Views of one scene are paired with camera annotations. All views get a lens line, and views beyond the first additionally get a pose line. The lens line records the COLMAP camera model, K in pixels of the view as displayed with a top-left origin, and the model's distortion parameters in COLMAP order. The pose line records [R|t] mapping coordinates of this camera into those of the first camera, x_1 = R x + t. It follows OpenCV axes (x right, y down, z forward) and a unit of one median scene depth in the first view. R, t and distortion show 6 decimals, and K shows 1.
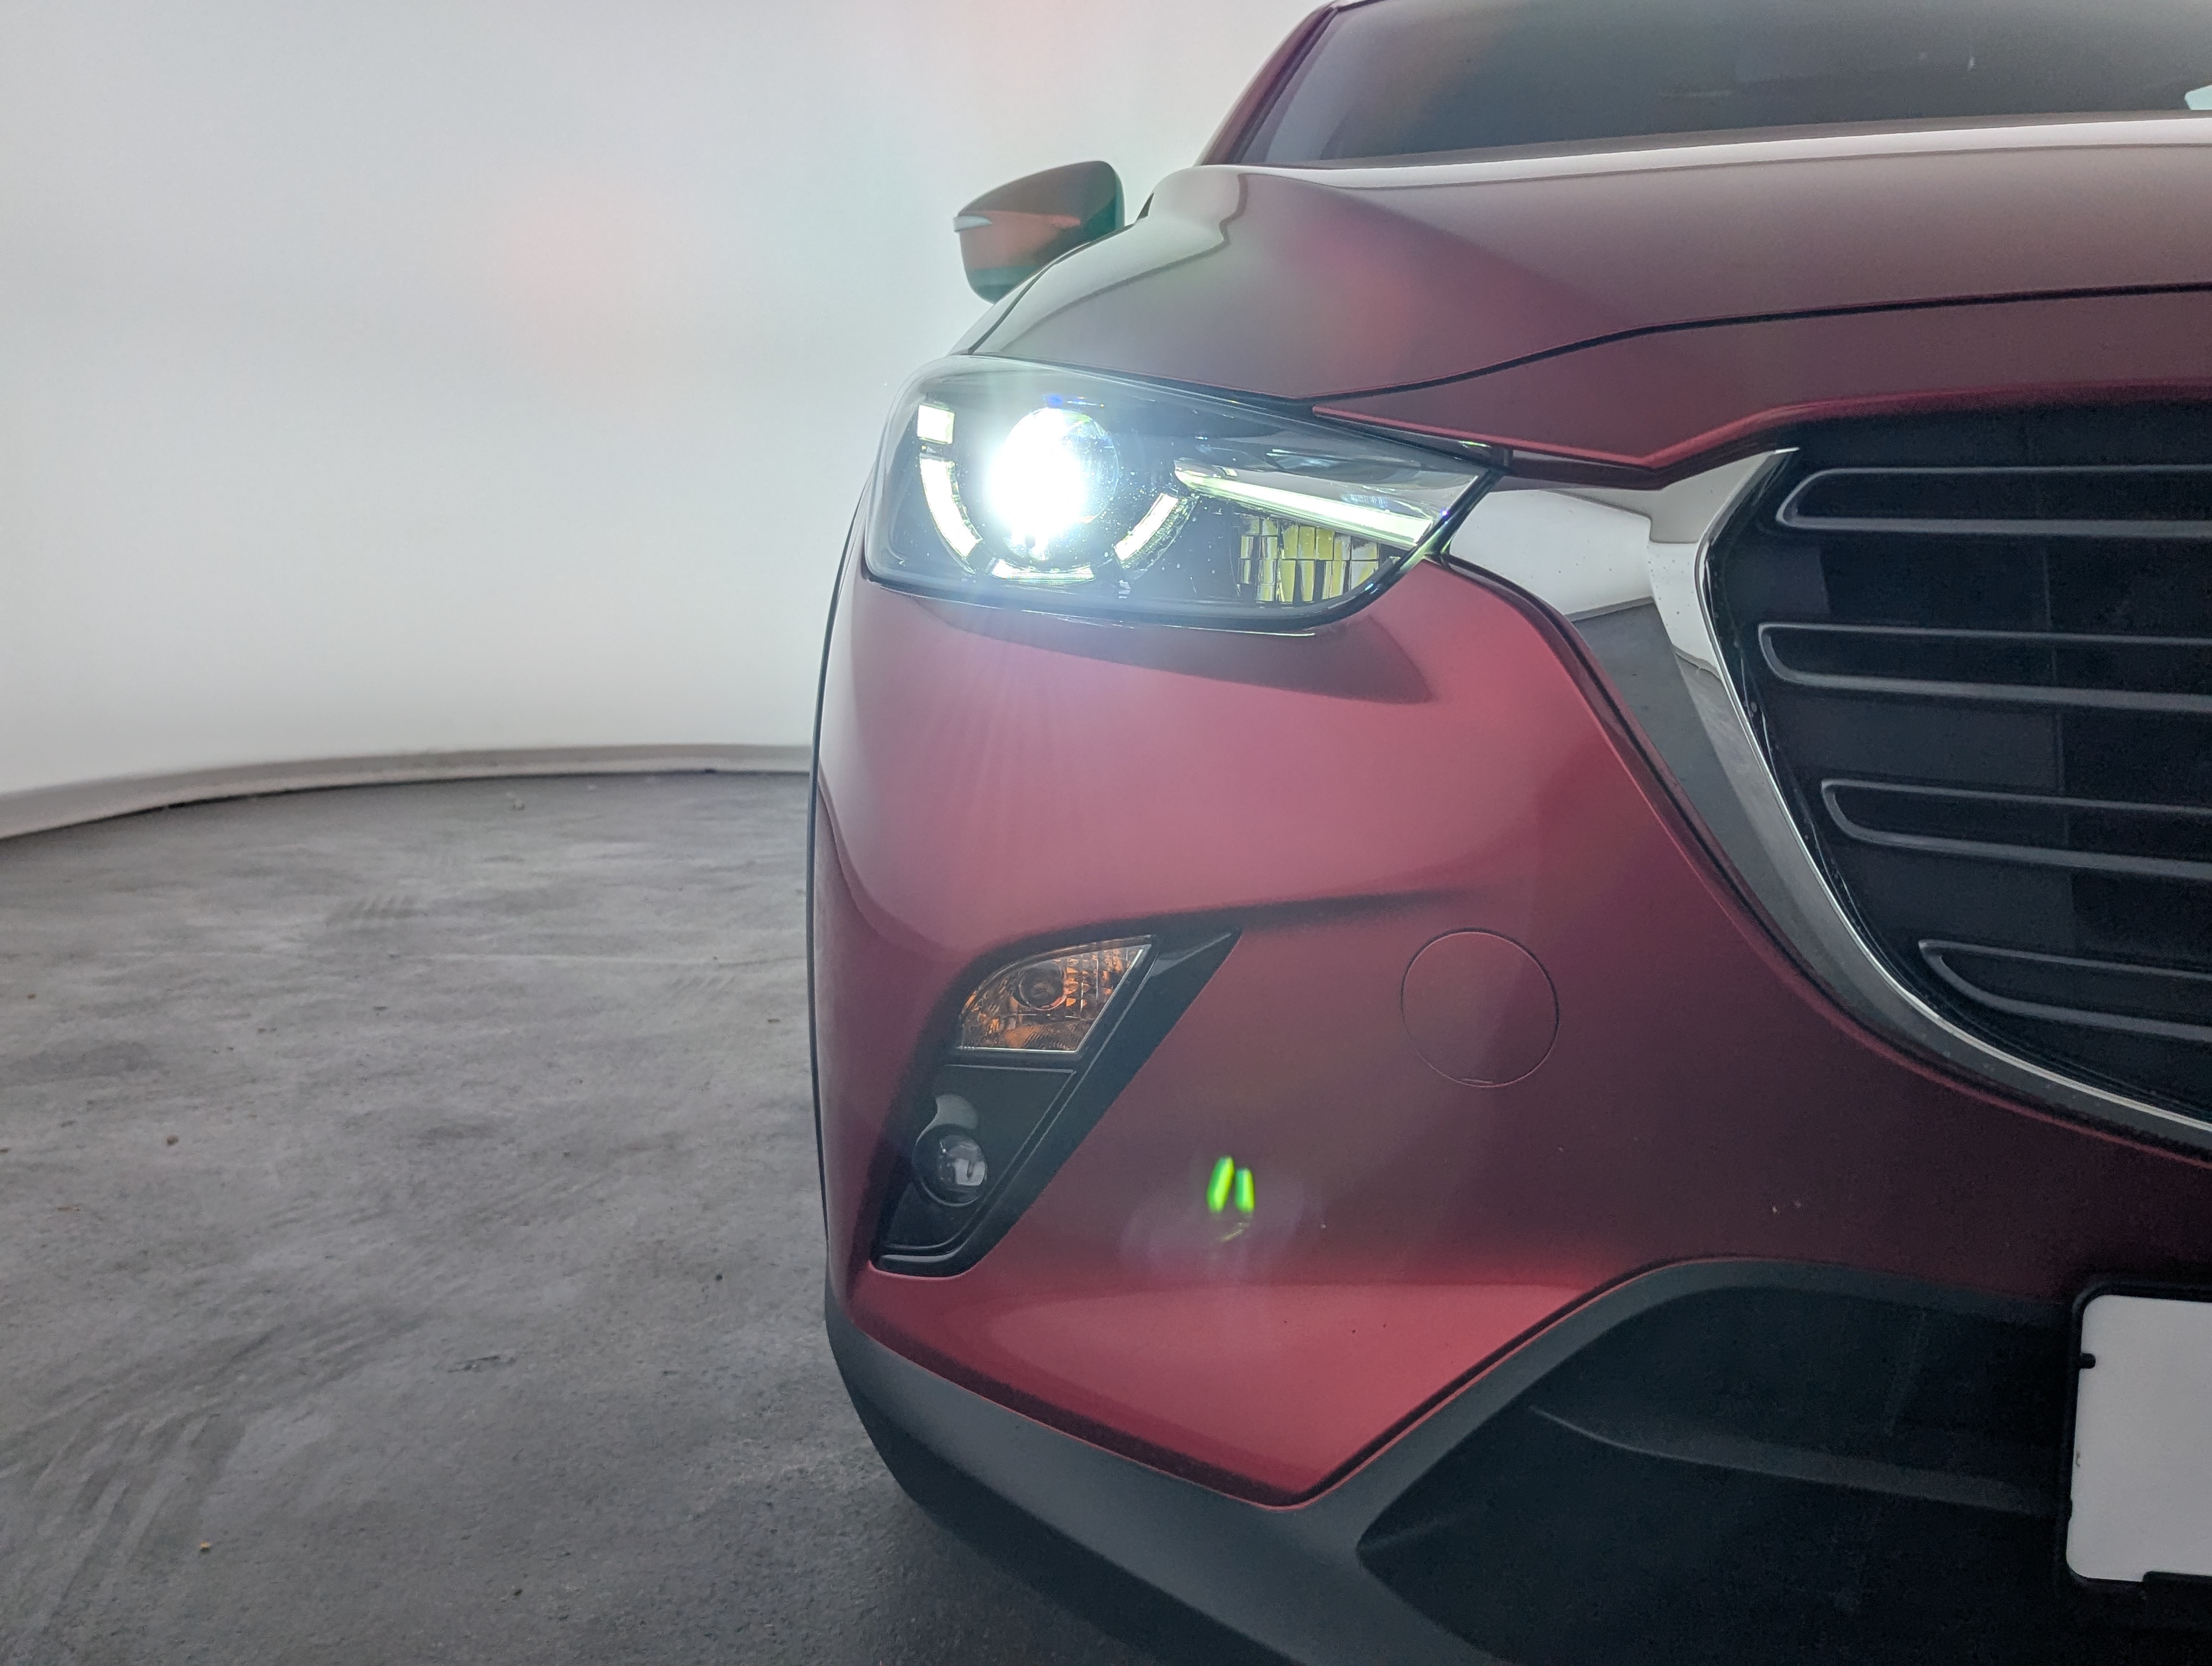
lens RADIAL K [[2061.8, 0, 1117.7], [0, 2061.8, 820.0], [0, 0, 1]] dist [0.038413, 0.000000]
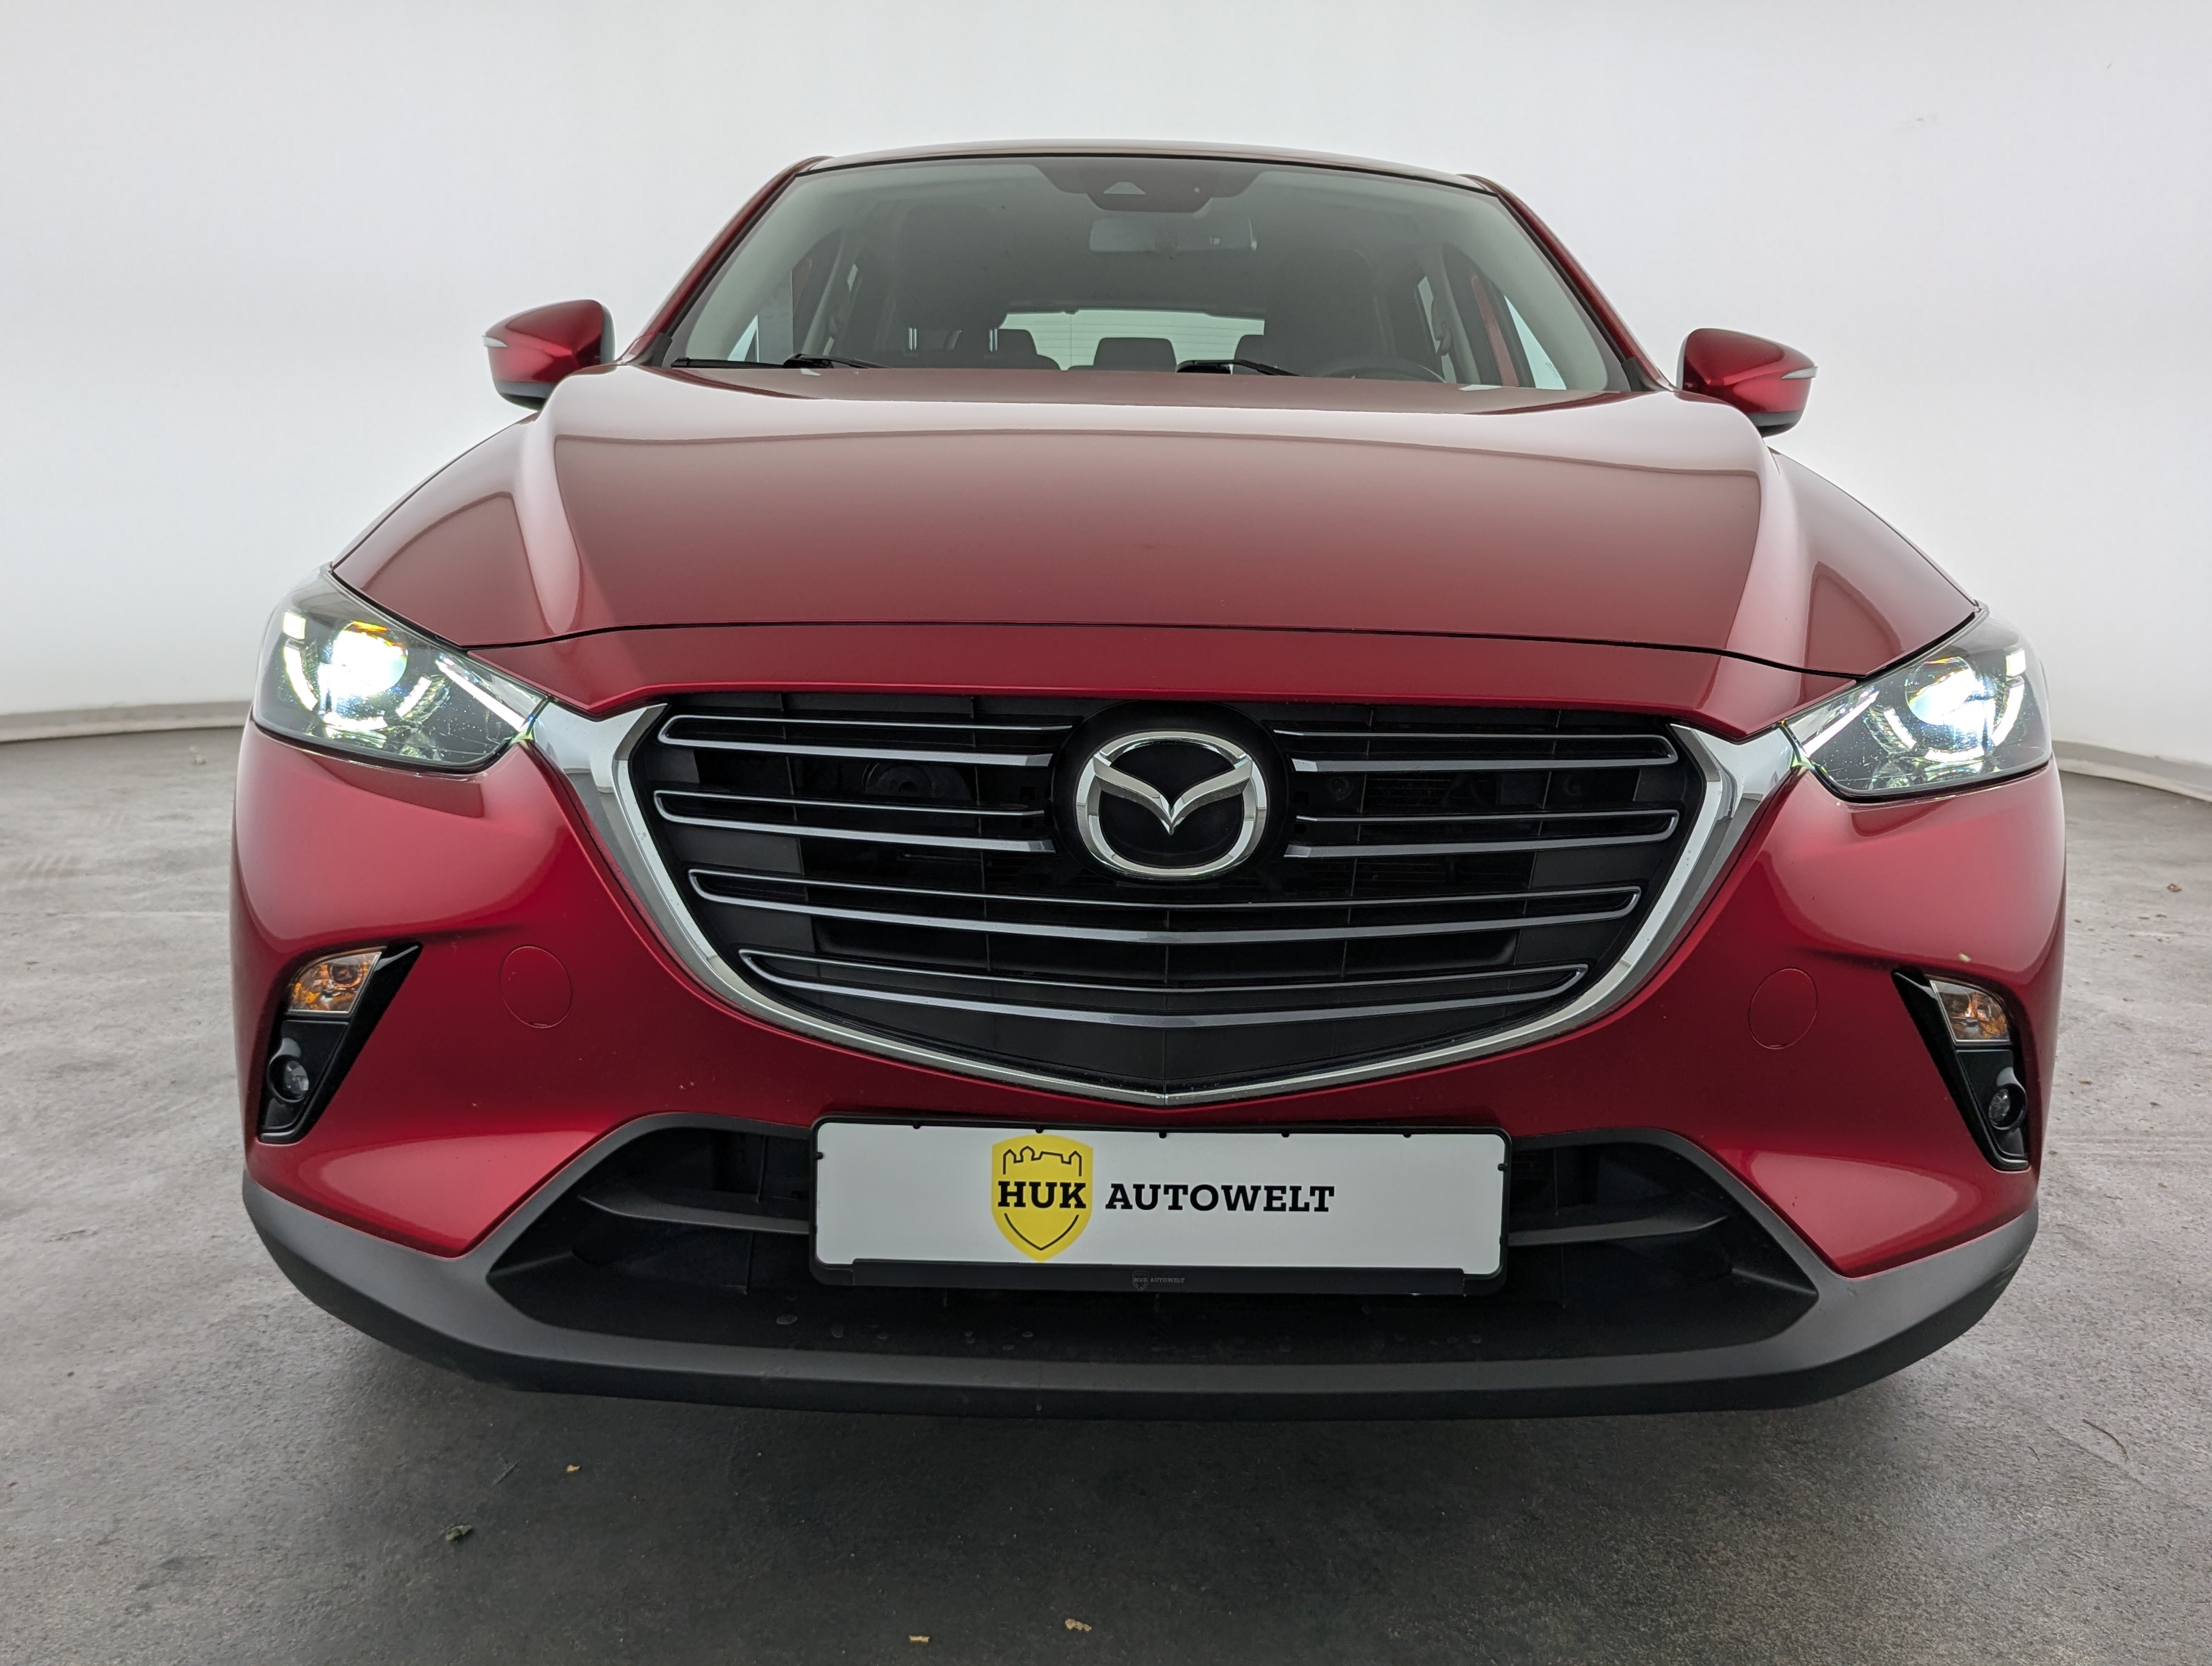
lens RADIAL K [[2061.8, 0, 1149.6], [0, 2061.8, 808.7], [0, 0, 1]] dist [0.038413, 0.000000]
pose [[0.992509, -0.008987, 0.121838, 0.213950], [0.004728, 0.999369, 0.035202, -0.057842], [-0.122078, -0.034362, 0.991926, -0.400914]]
